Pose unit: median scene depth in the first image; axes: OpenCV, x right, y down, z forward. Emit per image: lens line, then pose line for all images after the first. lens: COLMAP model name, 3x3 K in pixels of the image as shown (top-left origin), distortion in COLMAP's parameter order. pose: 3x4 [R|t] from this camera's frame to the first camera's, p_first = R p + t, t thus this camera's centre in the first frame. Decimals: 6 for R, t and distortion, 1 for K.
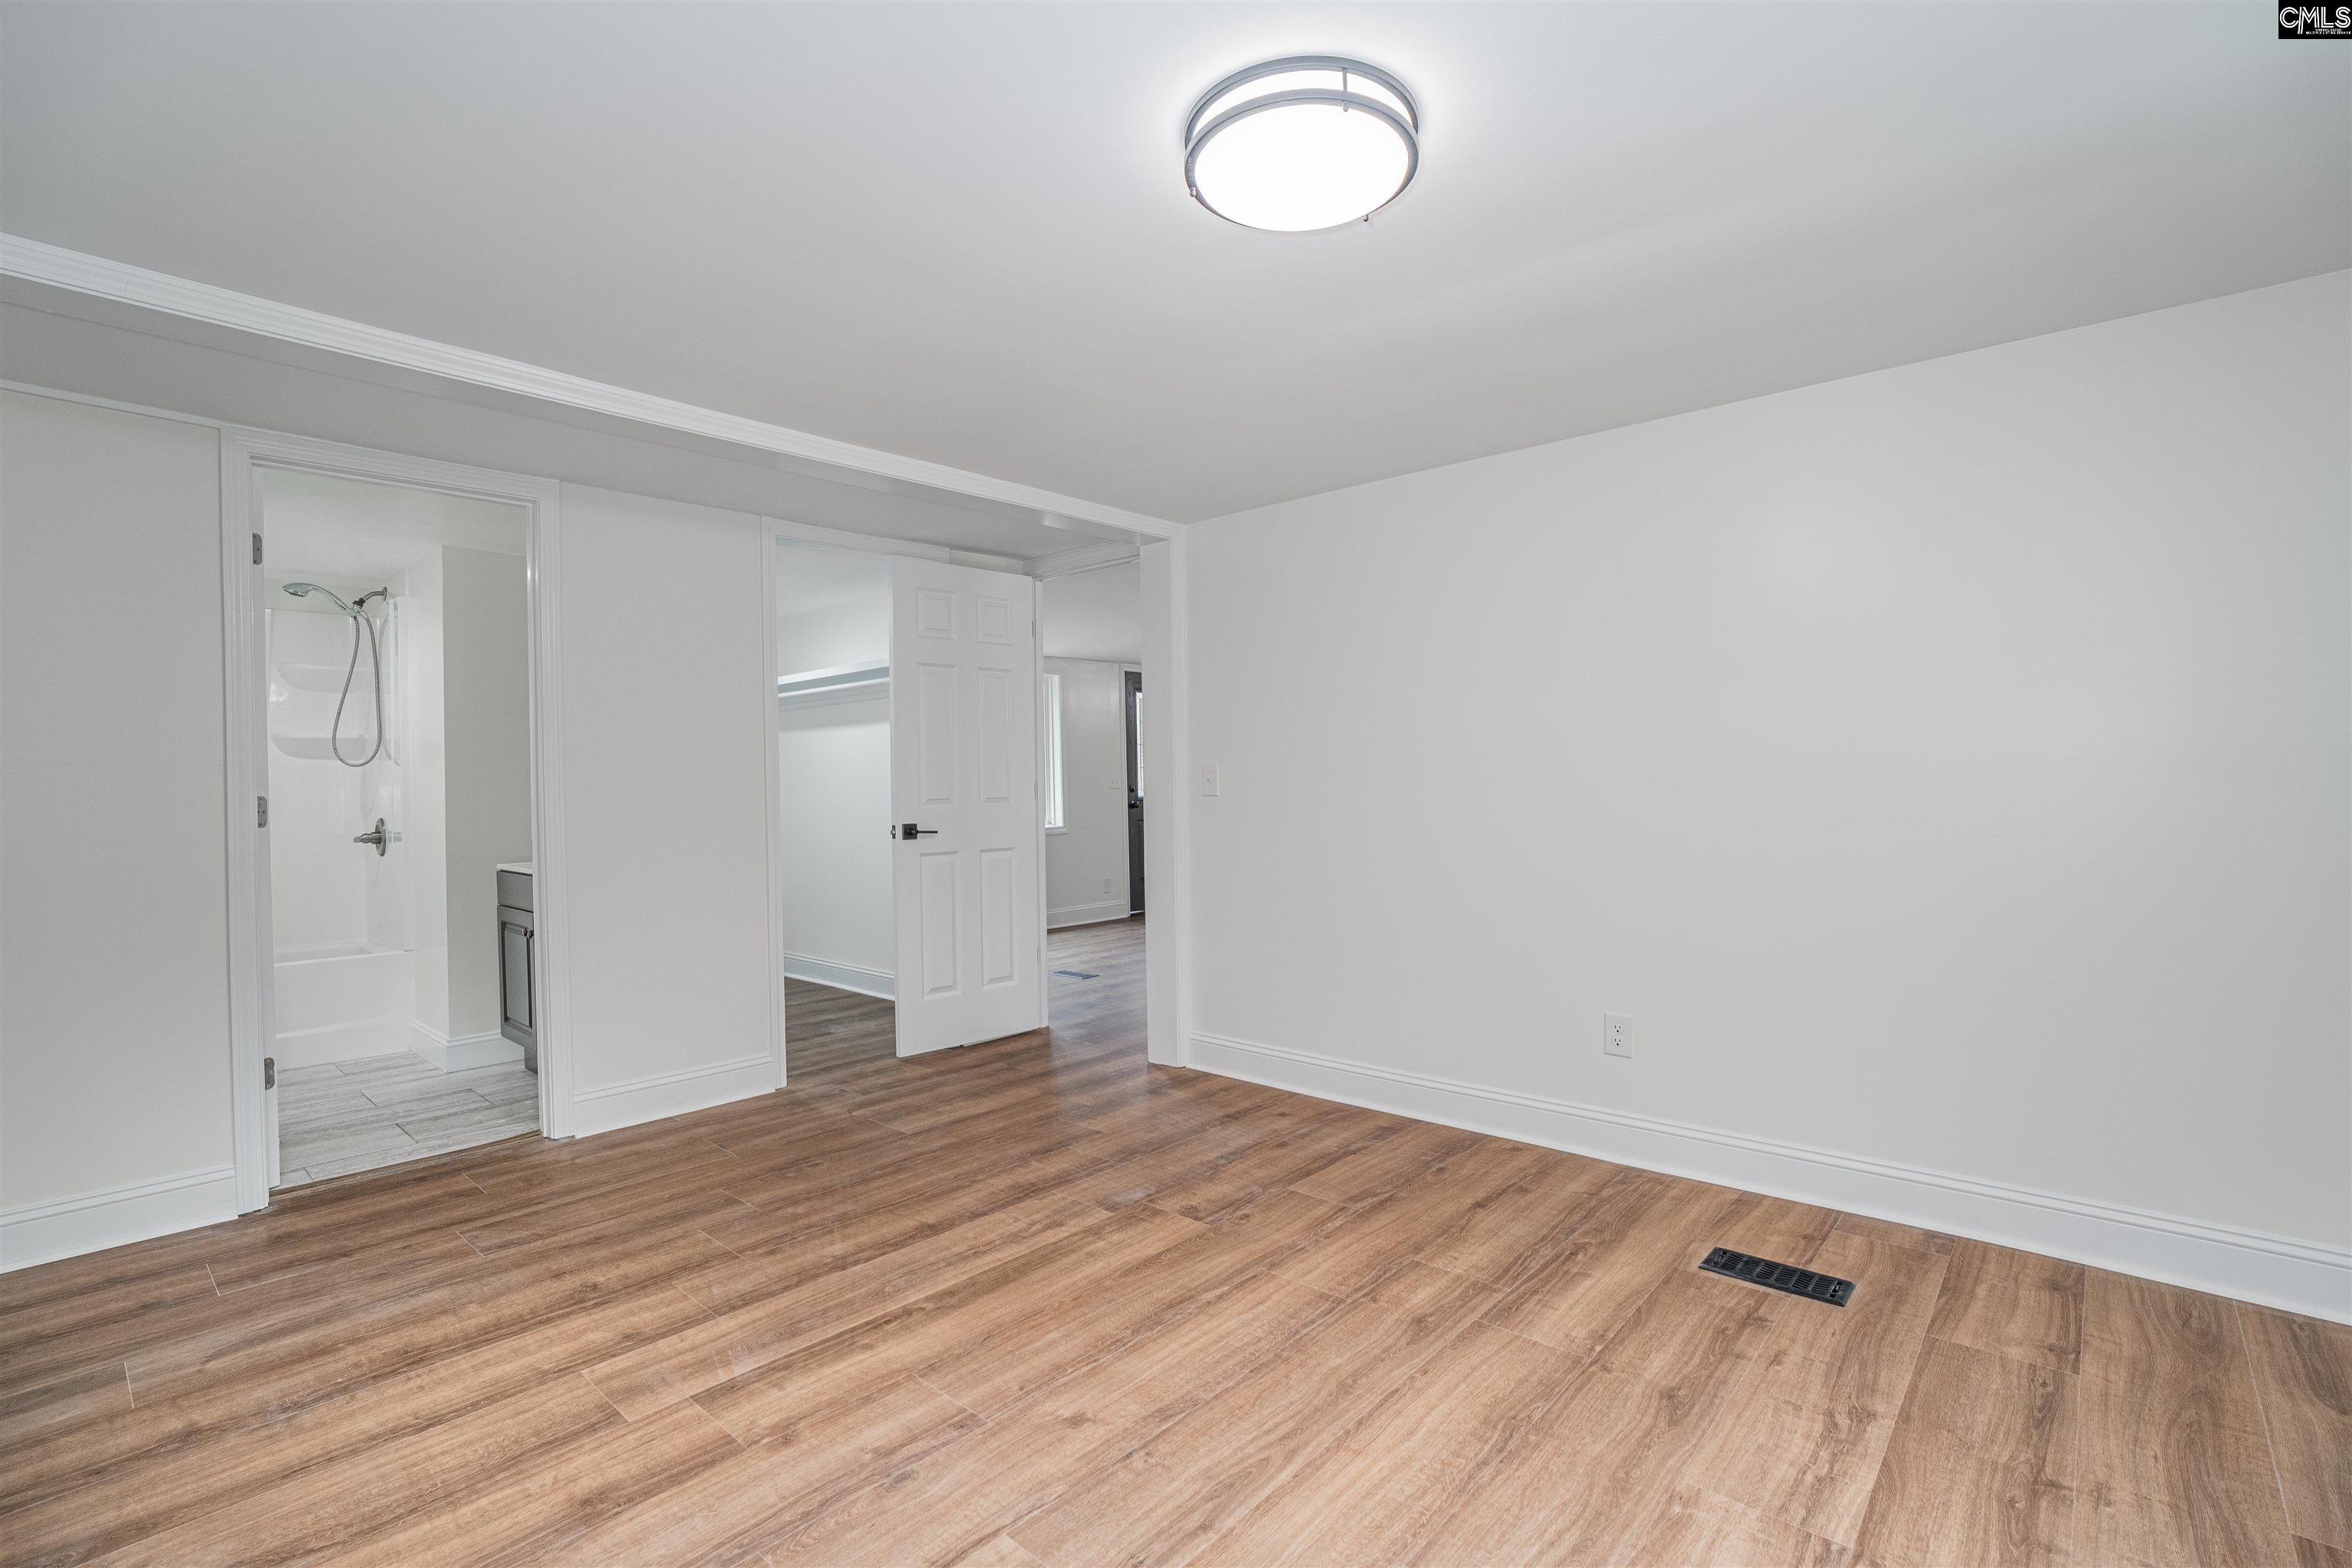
lens RADIAL K [[1069.0, 0, 1174.2], [0, 1069.0, 798.1], [0, 0, 1]] dist [-0.026269, 0.008726]
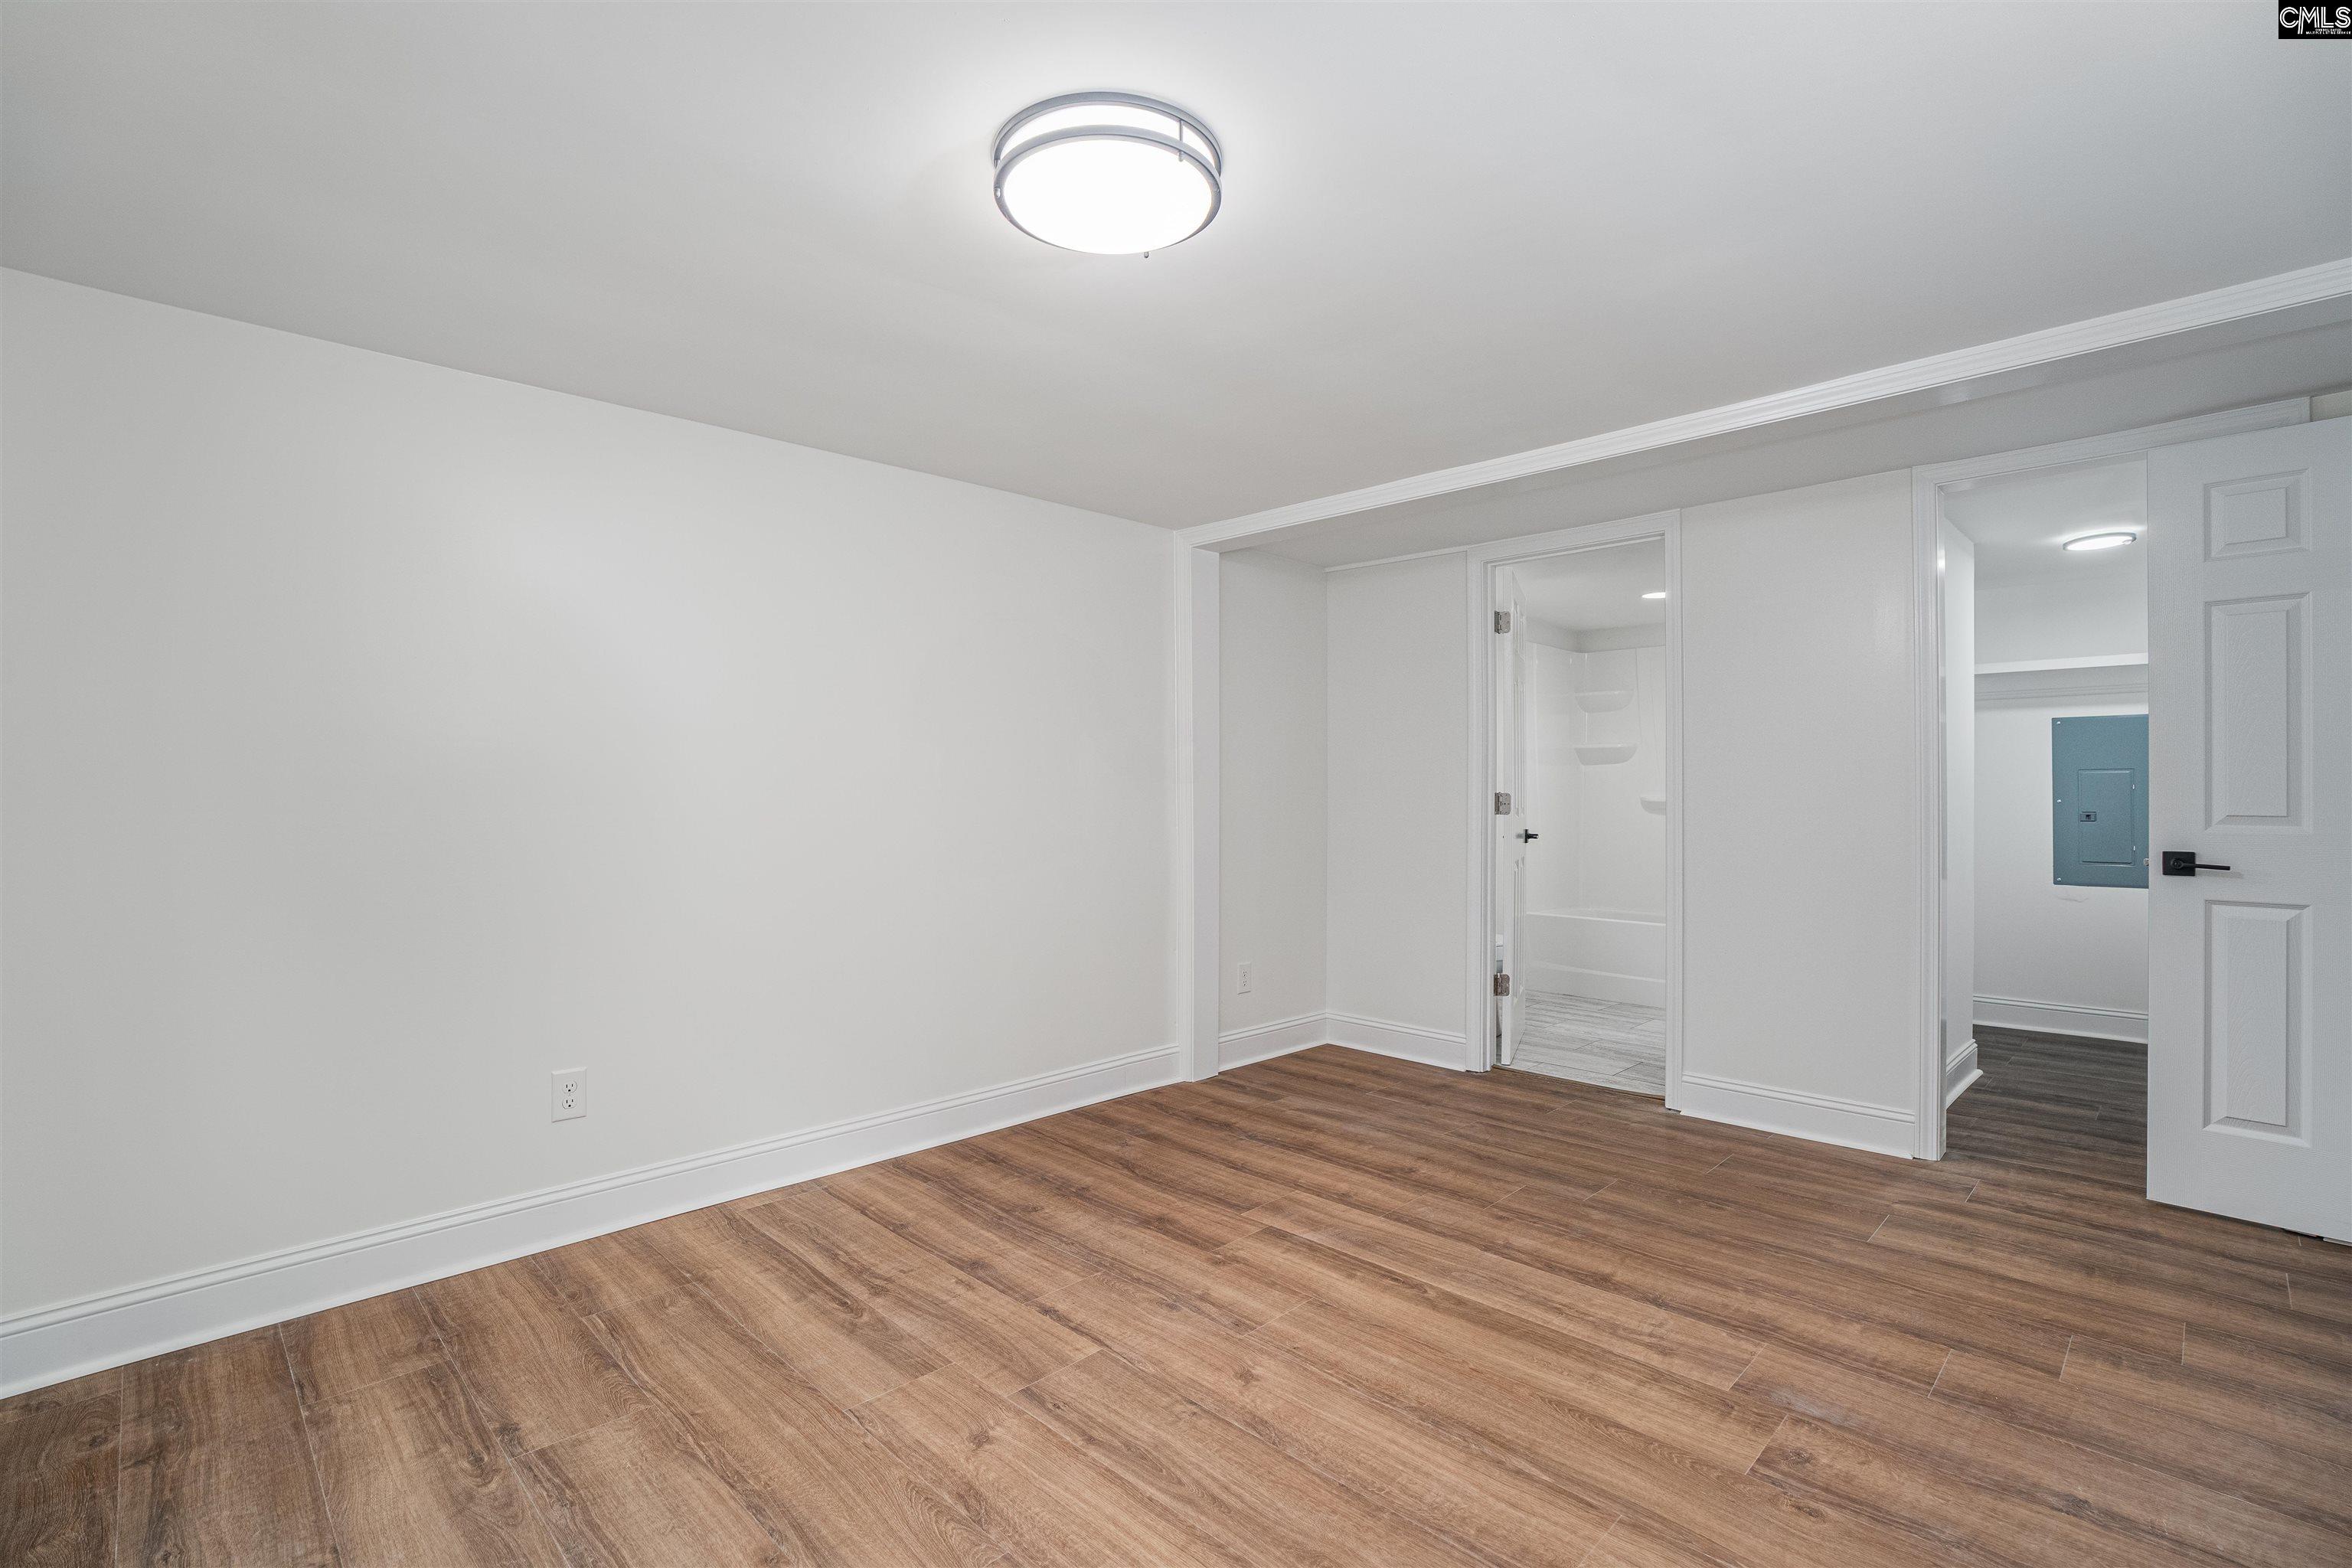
lens RADIAL K [[1069.0, 0, 1178.6], [0, 1069.0, 778.3], [0, 0, 1]] dist [-0.026269, 0.008726]
pose [[-0.054862, -0.002435, -0.998491, 0.680278], [-0.010346, 0.999945, -0.001870, -0.021464], [0.998440, 0.010228, -0.054884, 0.659960]]
